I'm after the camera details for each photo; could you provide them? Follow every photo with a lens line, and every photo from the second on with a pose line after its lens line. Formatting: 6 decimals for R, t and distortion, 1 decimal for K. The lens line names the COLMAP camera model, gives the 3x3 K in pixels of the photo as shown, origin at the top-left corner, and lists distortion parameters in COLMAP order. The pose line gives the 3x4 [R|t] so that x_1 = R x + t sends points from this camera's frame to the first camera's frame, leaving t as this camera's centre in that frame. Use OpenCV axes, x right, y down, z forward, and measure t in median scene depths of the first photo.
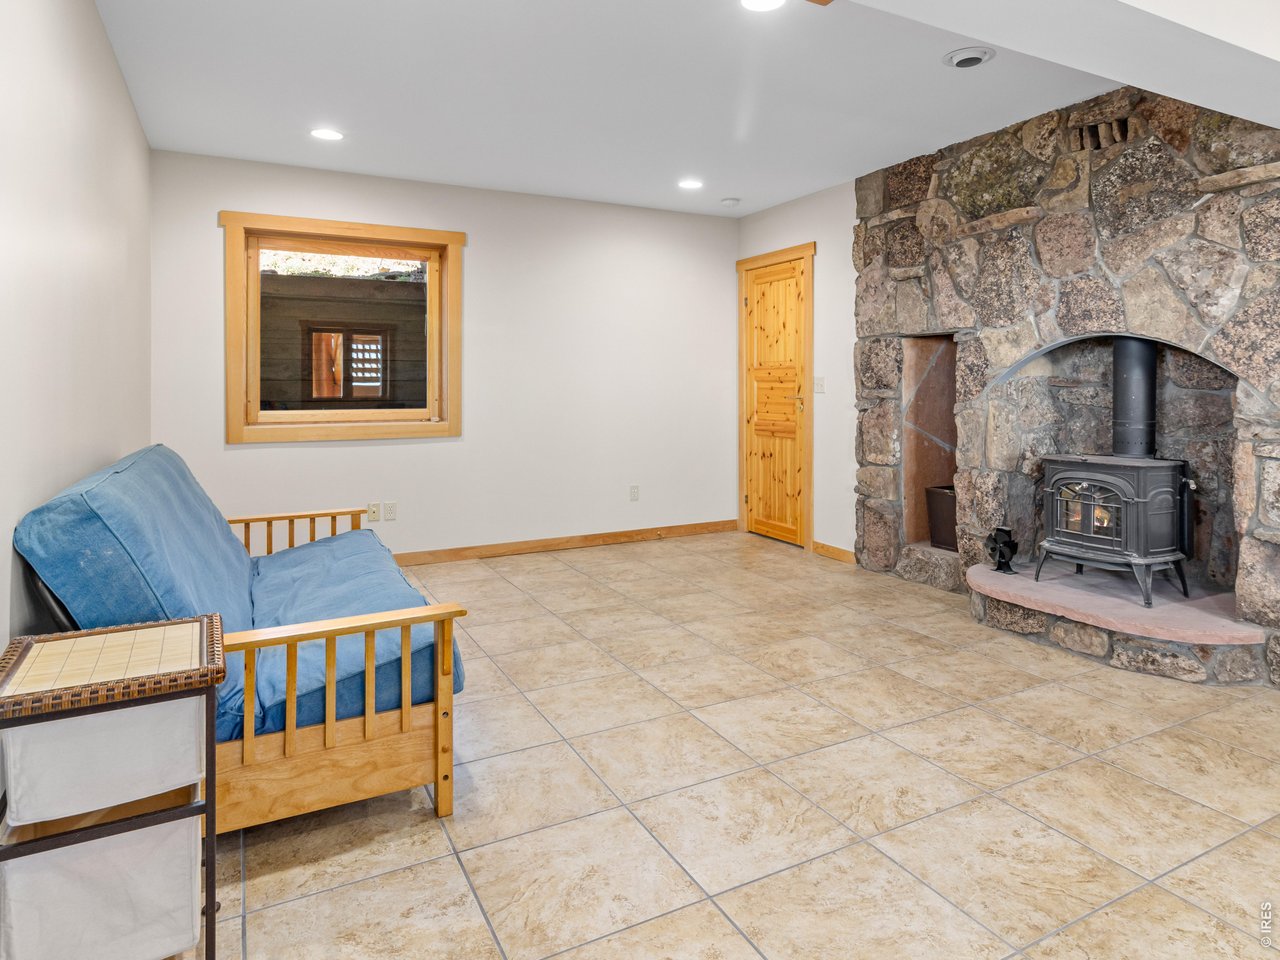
lens RADIAL K [[763.7, 0, 652.7], [0, 763.7, 445.4], [0, 0, 1]] dist [-0.006626, -0.000807]
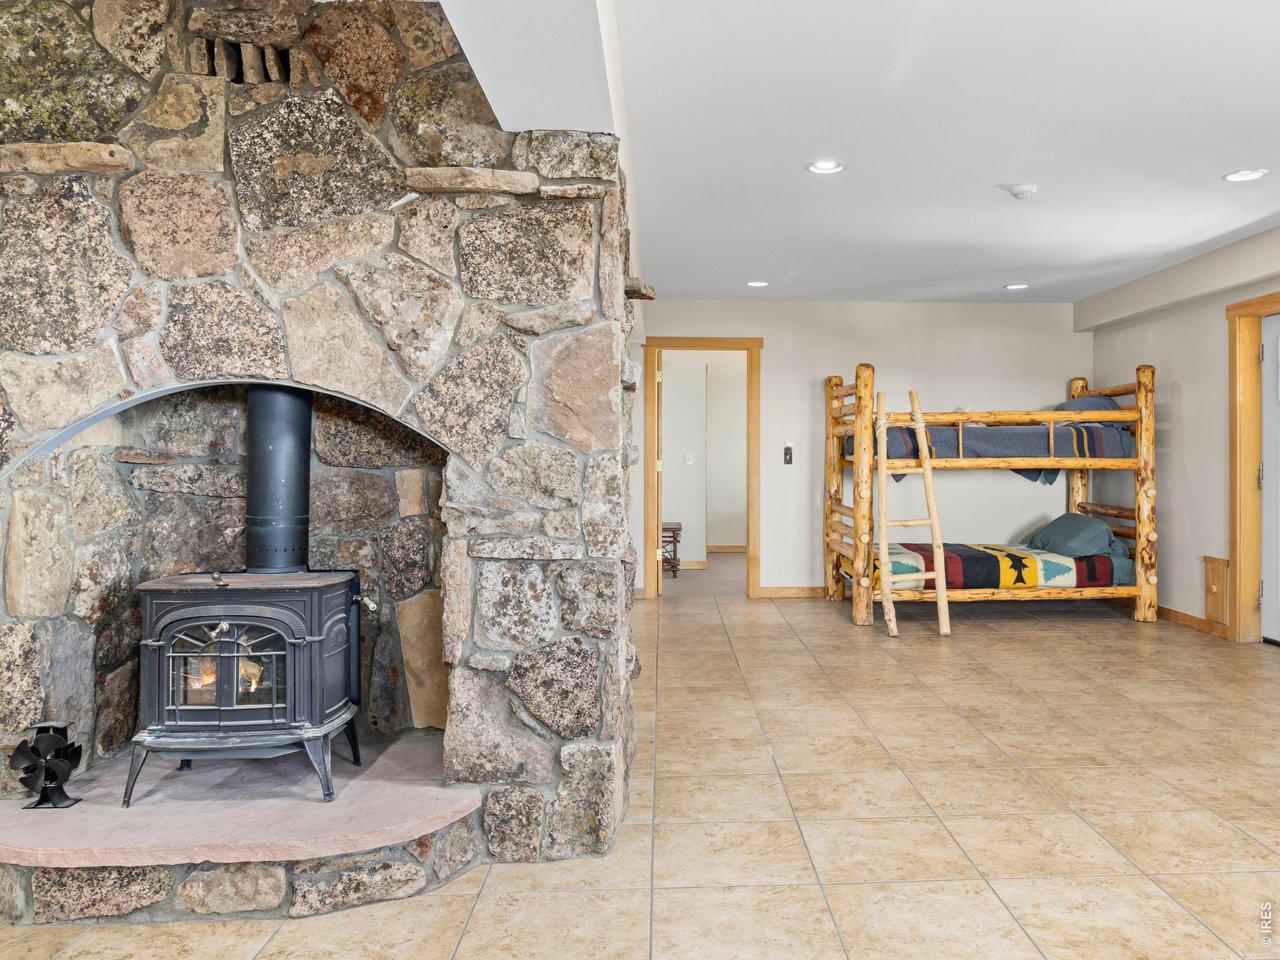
lens RADIAL K [[922.6, 0, 640.1], [0, 922.6, 455.2], [0, 0, 1]] dist [0.002978, 0.000797]
pose [[0.389694, 0.008917, 0.920901, 0.021350], [0.067763, 0.996965, -0.038328, -0.034757], [-0.918448, 0.077339, 0.387907, 0.423510]]
